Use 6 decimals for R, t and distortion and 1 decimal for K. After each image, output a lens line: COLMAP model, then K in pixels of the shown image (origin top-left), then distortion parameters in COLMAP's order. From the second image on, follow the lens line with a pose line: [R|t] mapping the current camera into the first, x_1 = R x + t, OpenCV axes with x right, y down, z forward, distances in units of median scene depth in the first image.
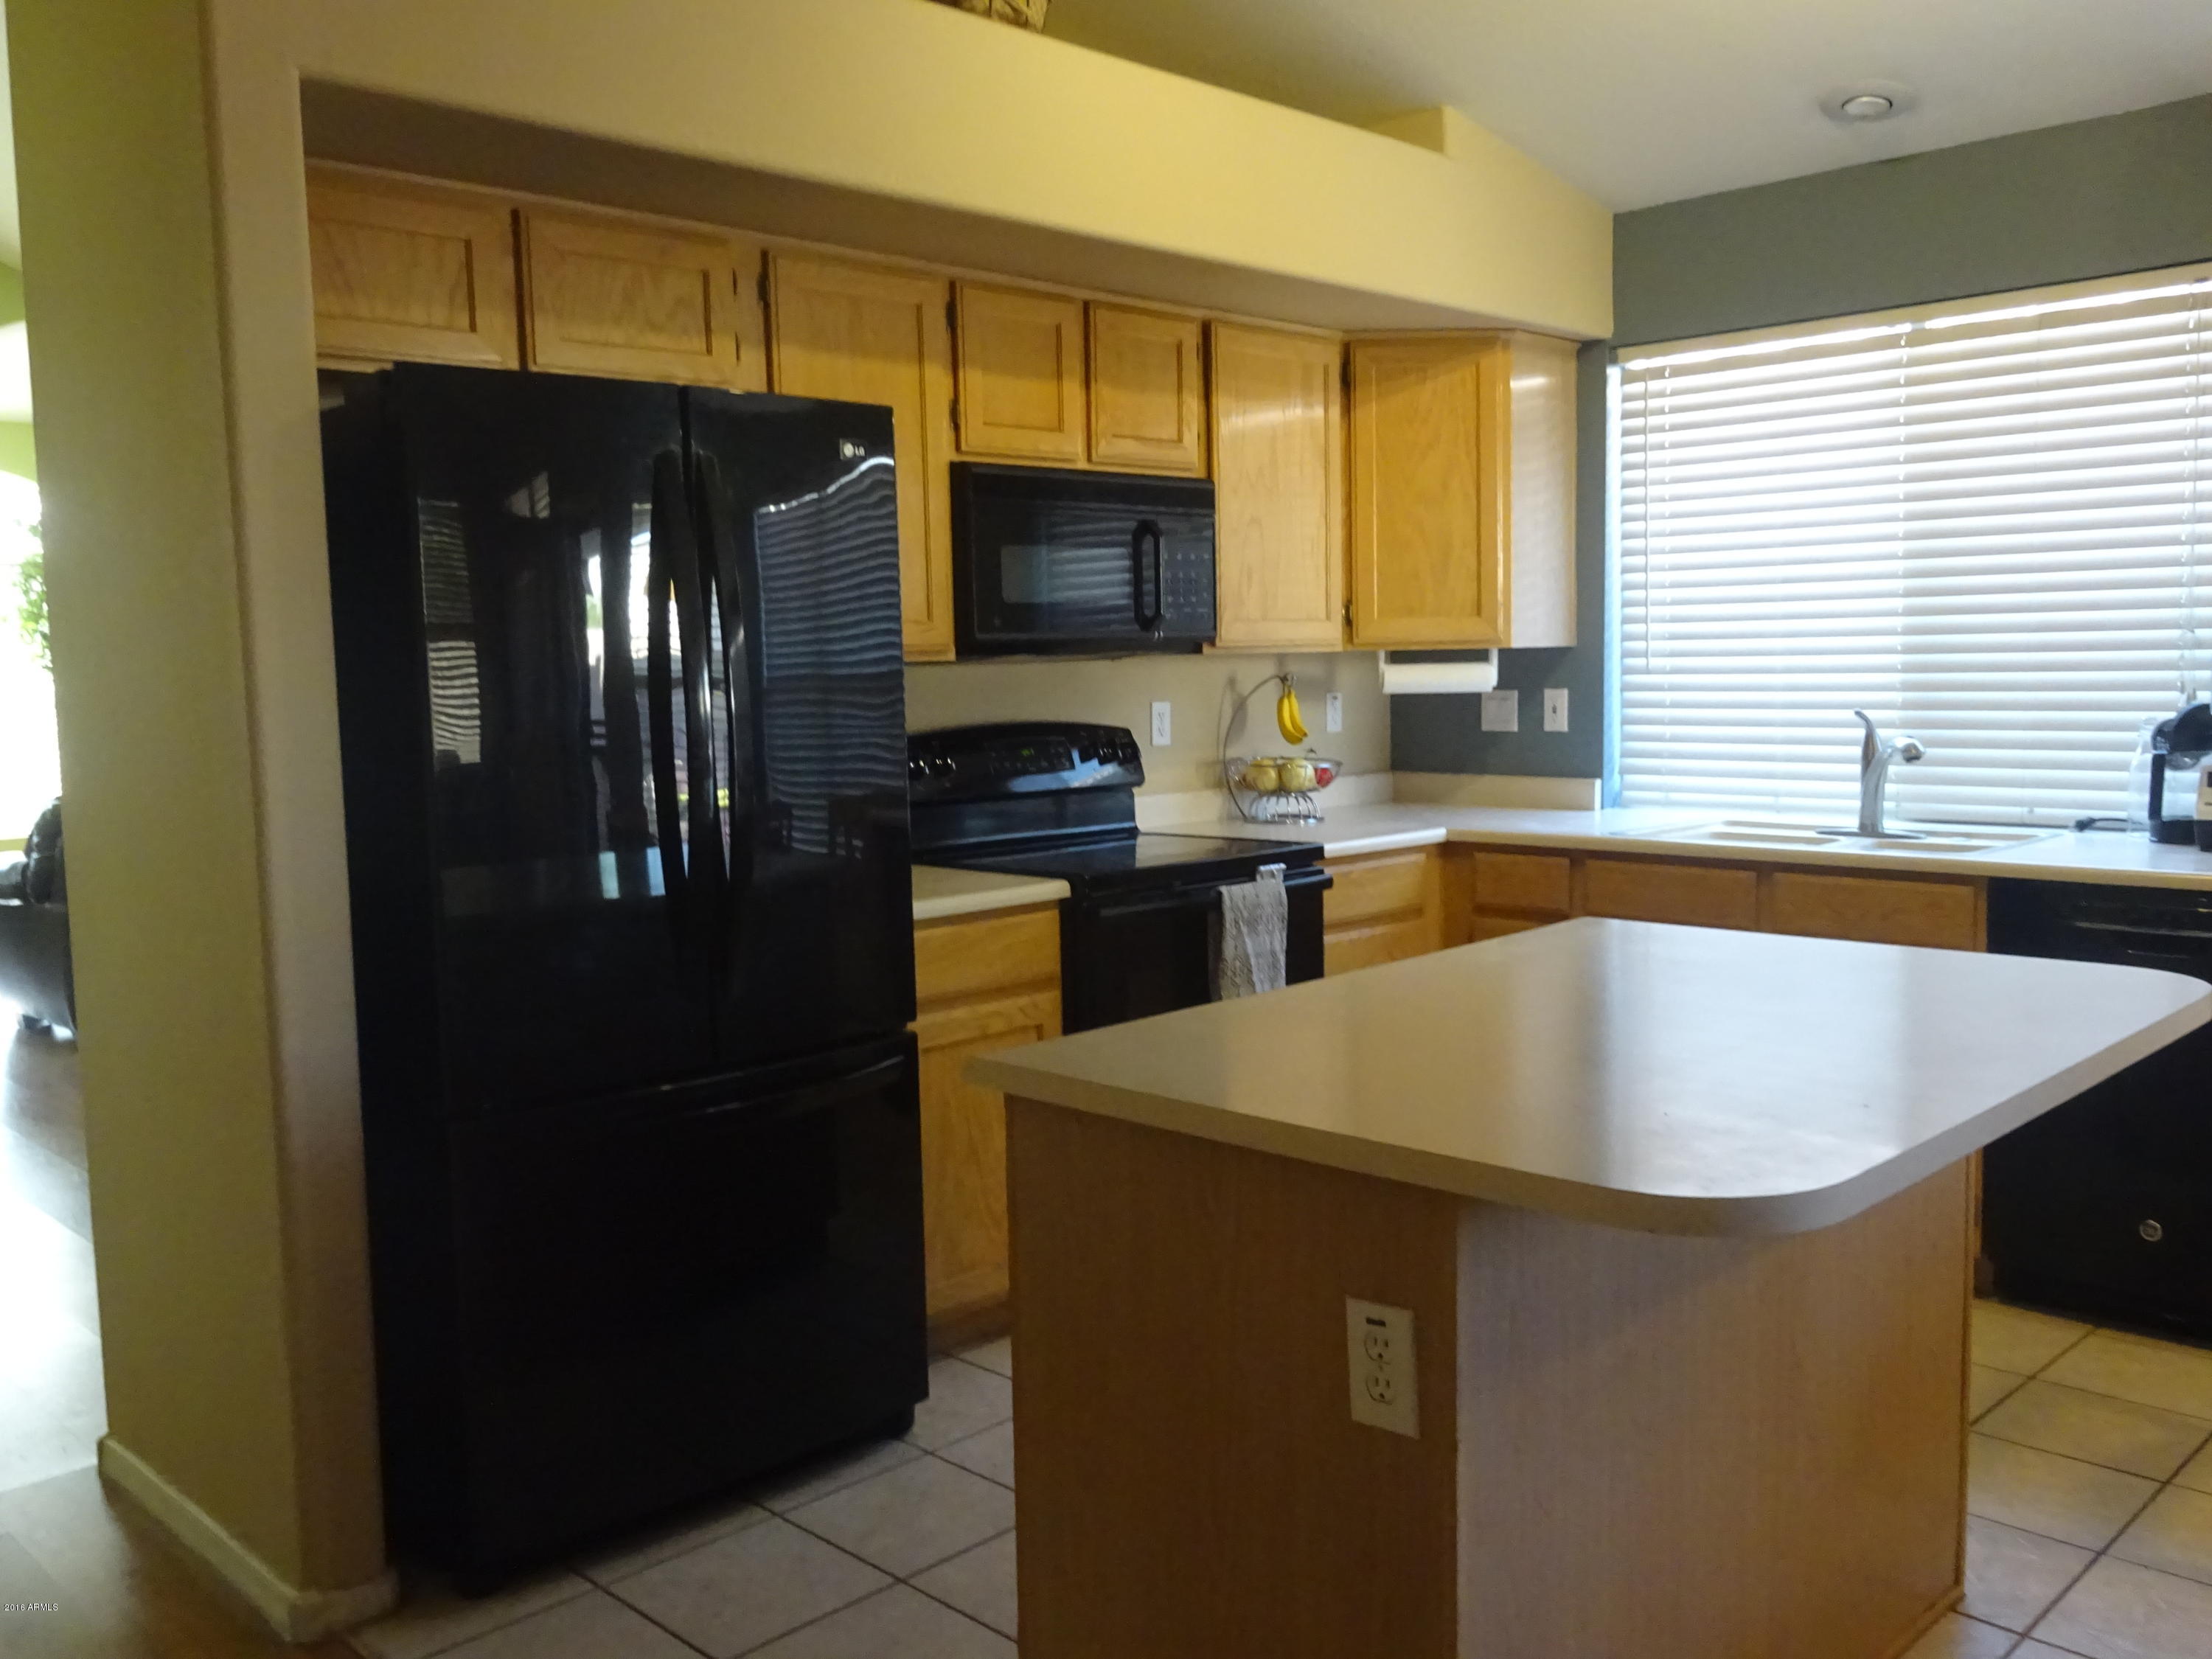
lens RADIAL K [[1890.0, 0, 1107.0], [0, 1890.0, 828.3], [0, 0, 1]] dist [-0.017153, -0.000628]
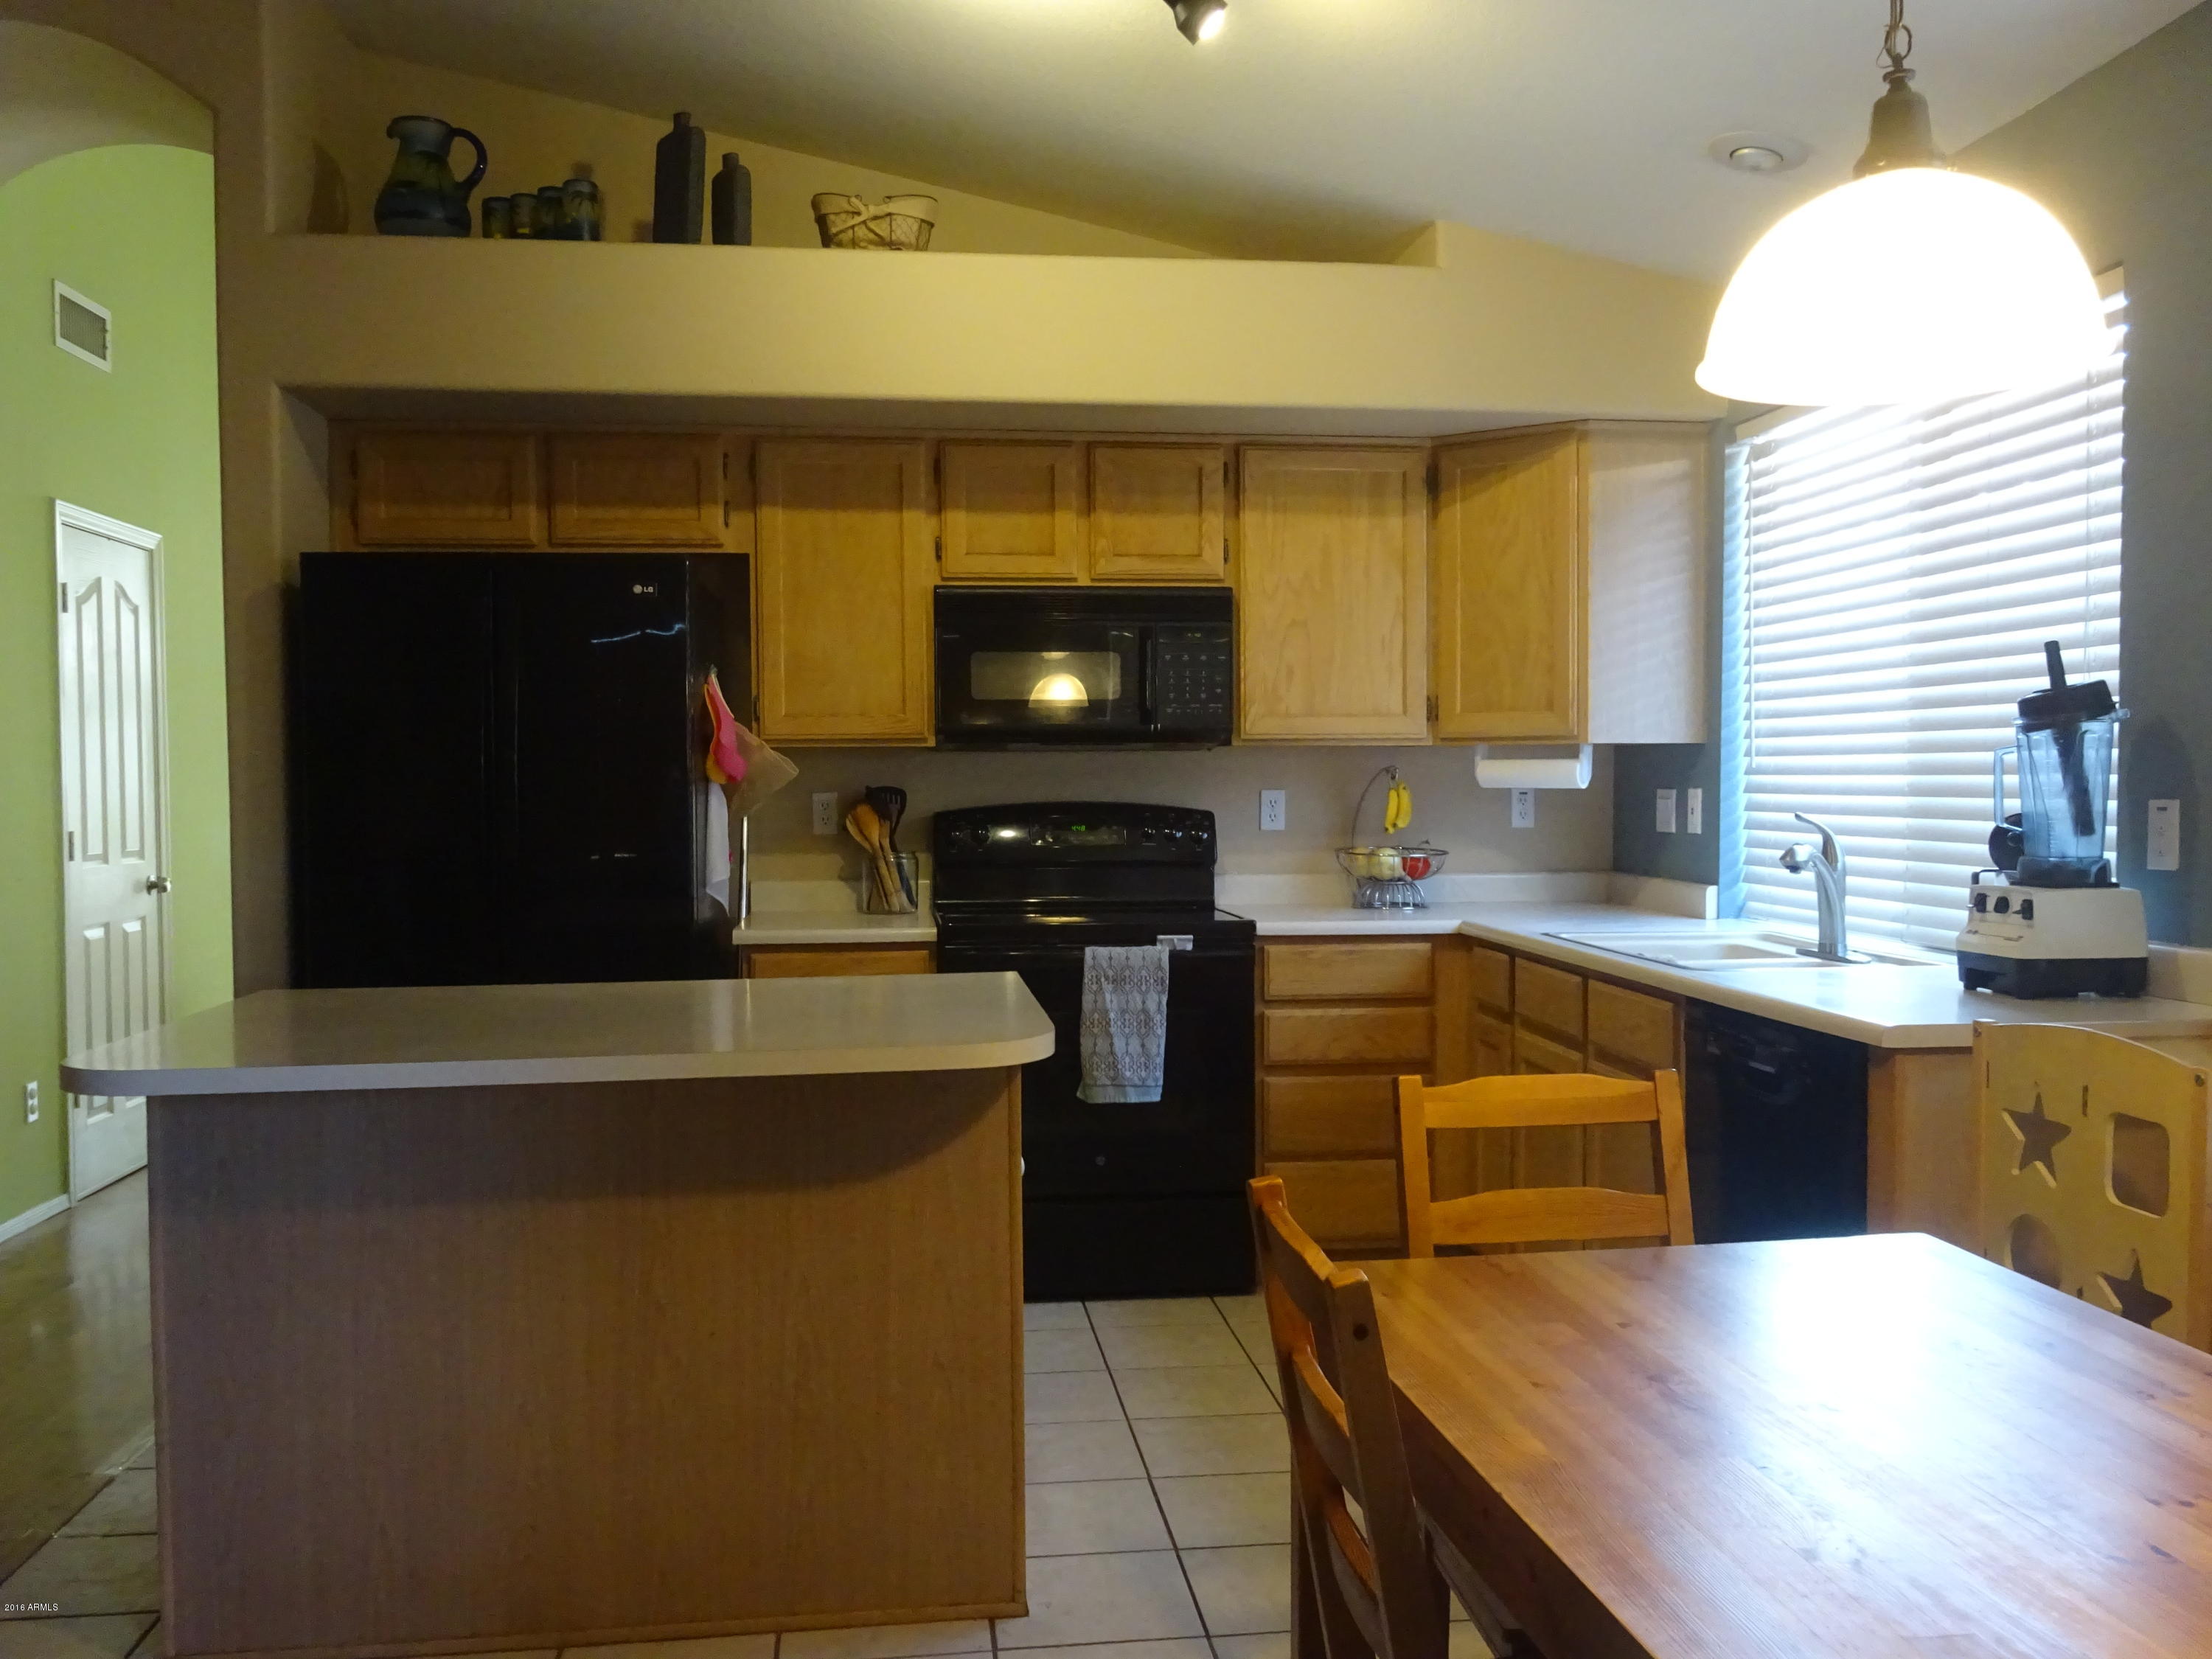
lens RADIAL K [[1890.0, 0, 1106.5], [0, 1890.0, 834.7], [0, 0, 1]] dist [-0.017153, -0.000628]
pose [[0.784023, 0.038769, -0.619520, 0.675898], [-0.069923, 0.997211, -0.026085, -0.006625], [0.616781, 0.063770, 0.784548, 0.095116]]
